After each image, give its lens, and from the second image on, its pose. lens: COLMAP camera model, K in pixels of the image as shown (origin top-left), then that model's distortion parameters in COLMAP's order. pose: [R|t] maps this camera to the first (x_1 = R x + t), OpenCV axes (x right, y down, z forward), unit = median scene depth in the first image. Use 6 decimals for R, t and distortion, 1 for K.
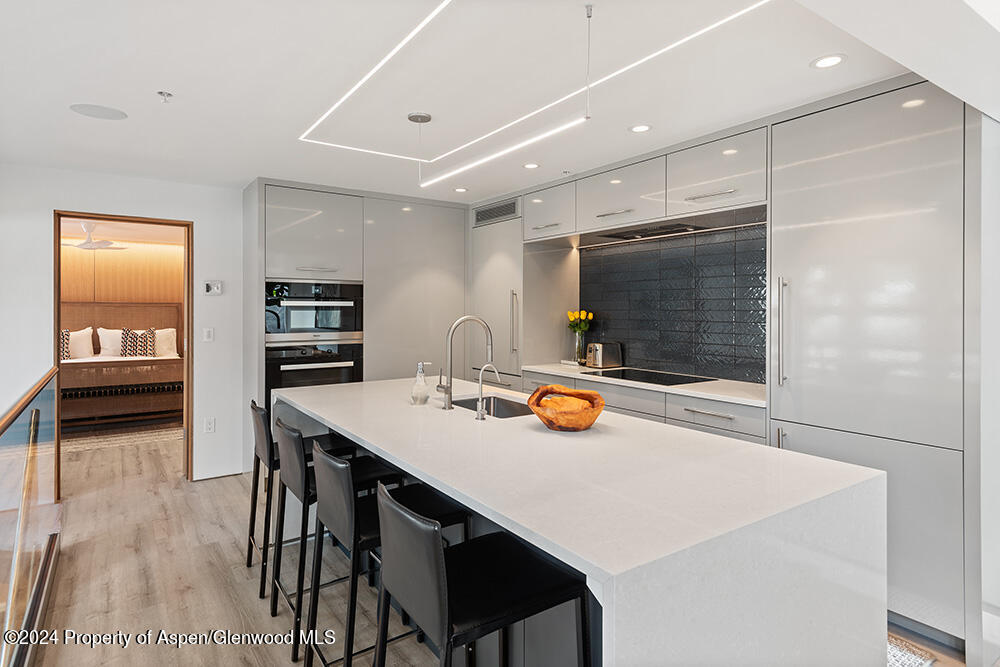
lens RADIAL K [[543.3, 0, 495.9], [0, 543.3, 310.2], [0, 0, 1]] dist [0.019182, -0.007871]
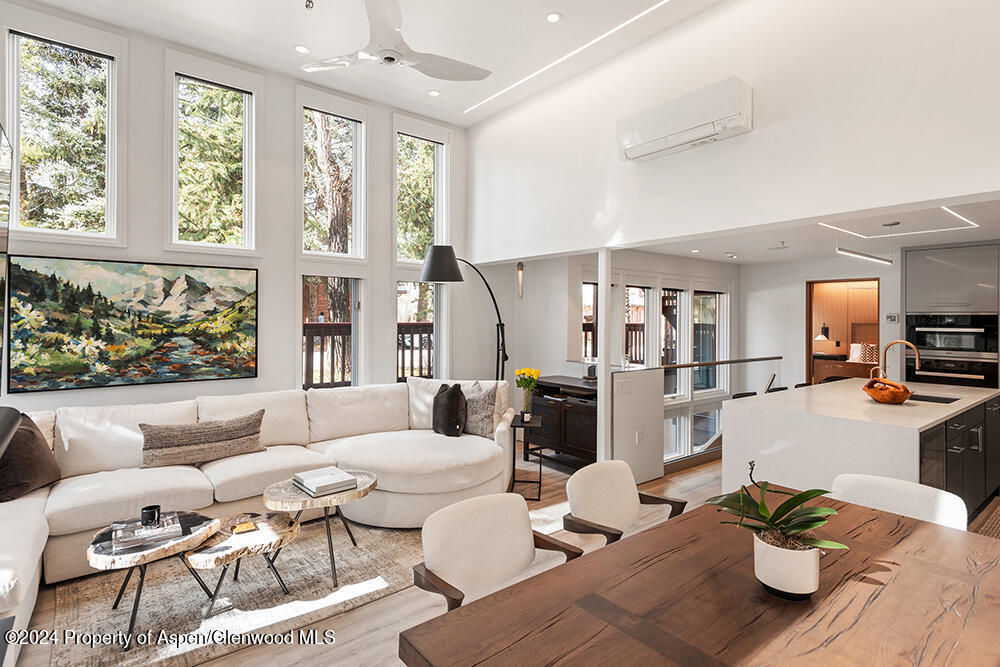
lens RADIAL K [[500.2, 0, 490.6], [0, 500.2, 321.2], [0, 0, 1]] dist [-0.003574, -0.000297]
pose [[0.048495, 0.002210, -0.998821, 0.859166], [-0.011509, 0.999932, 0.001654, -0.022224], [0.998757, 0.011415, 0.048518, -0.210409]]
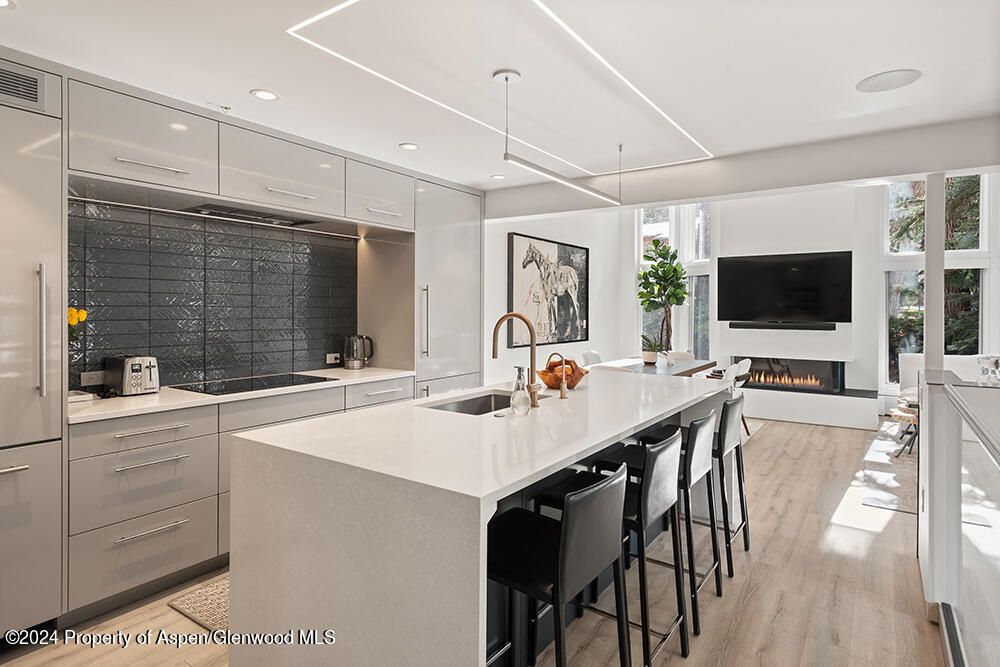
lens RADIAL K [[543.3, 0, 503.0], [0, 543.3, 311.1], [0, 0, 1]] dist [0.019182, -0.007871]
pose [[-0.350046, -0.007289, 0.936704, -0.582630], [-0.000981, 0.999972, 0.007414, -0.000021], [-0.936732, 0.001677, -0.350044, 0.819958]]
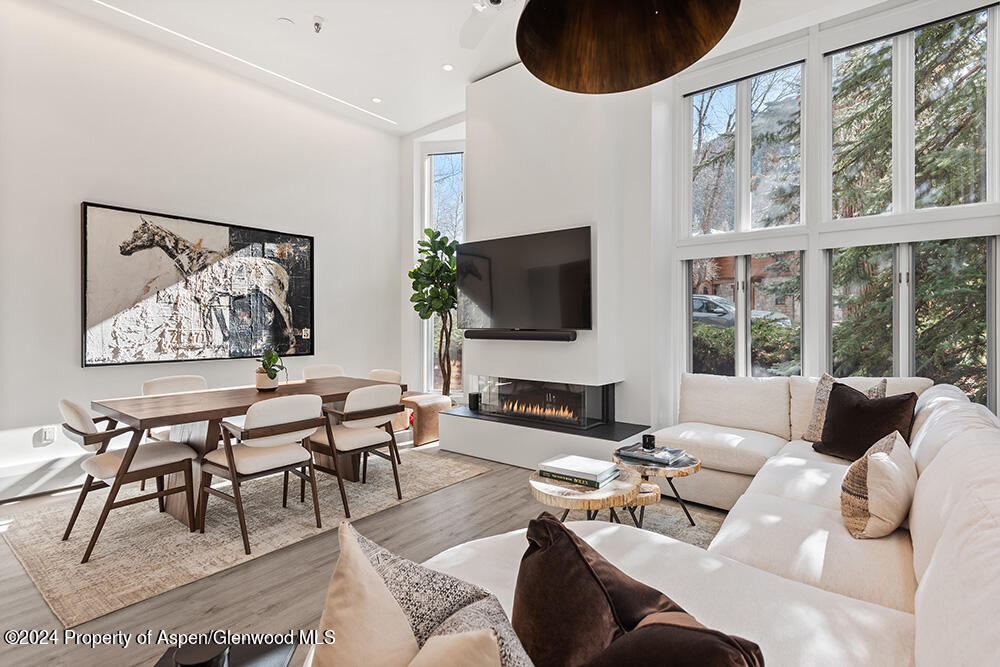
lens RADIAL K [[475.2, 0, 503.7], [0, 475.2, 325.0], [0, 0, 1]] dist [0.007596, 0.001578]
pose [[-0.293561, -0.004750, 0.955928, -0.333184], [0.004351, 0.999971, 0.006305, 0.027130], [-0.955930, 0.006010, -0.293532, -0.148120]]
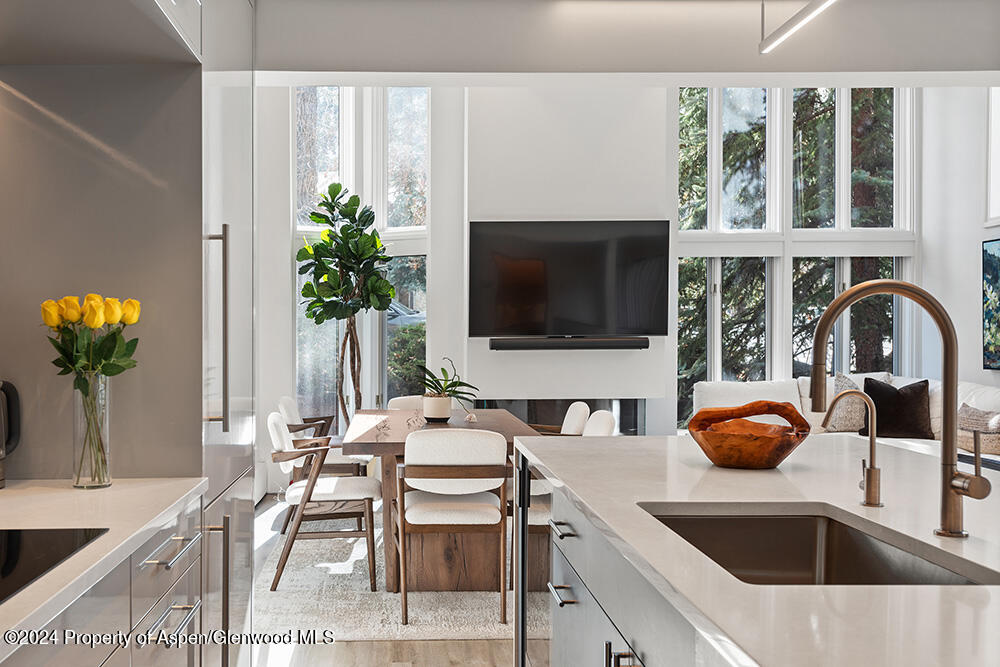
lens RADIAL K [[955.9, 0, 426.8], [0, 955.9, 354.6], [0, 0, 1]] dist [-0.003789, 0.000000]
pose [[-0.828009, -0.012024, 0.560586, -0.100748], [0.006670, 0.999488, 0.031289, 0.019882], [-0.560675, 0.029647, -0.827505, 0.995950]]
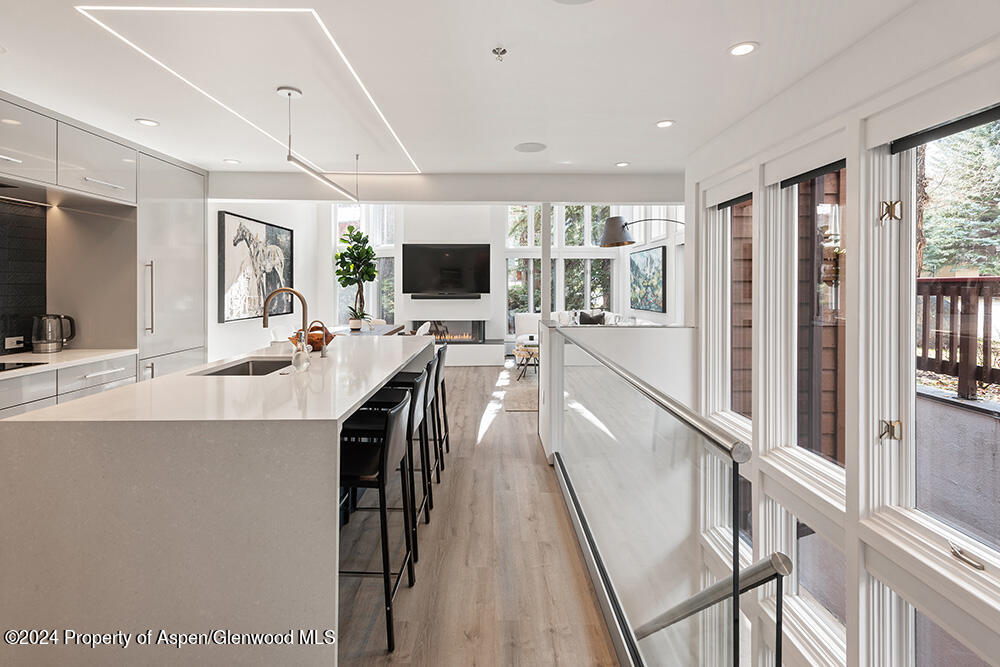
lens RADIAL K [[475.2, 0, 502.2], [0, 475.2, 287.2], [0, 0, 1]] dist [0.007596, 0.001578]
pose [[-0.832885, -0.004820, 0.553426, -0.604754], [0.000435, 0.999956, 0.009364, -0.000321], [-0.553446, 0.008040, -0.832846, 0.953114]]
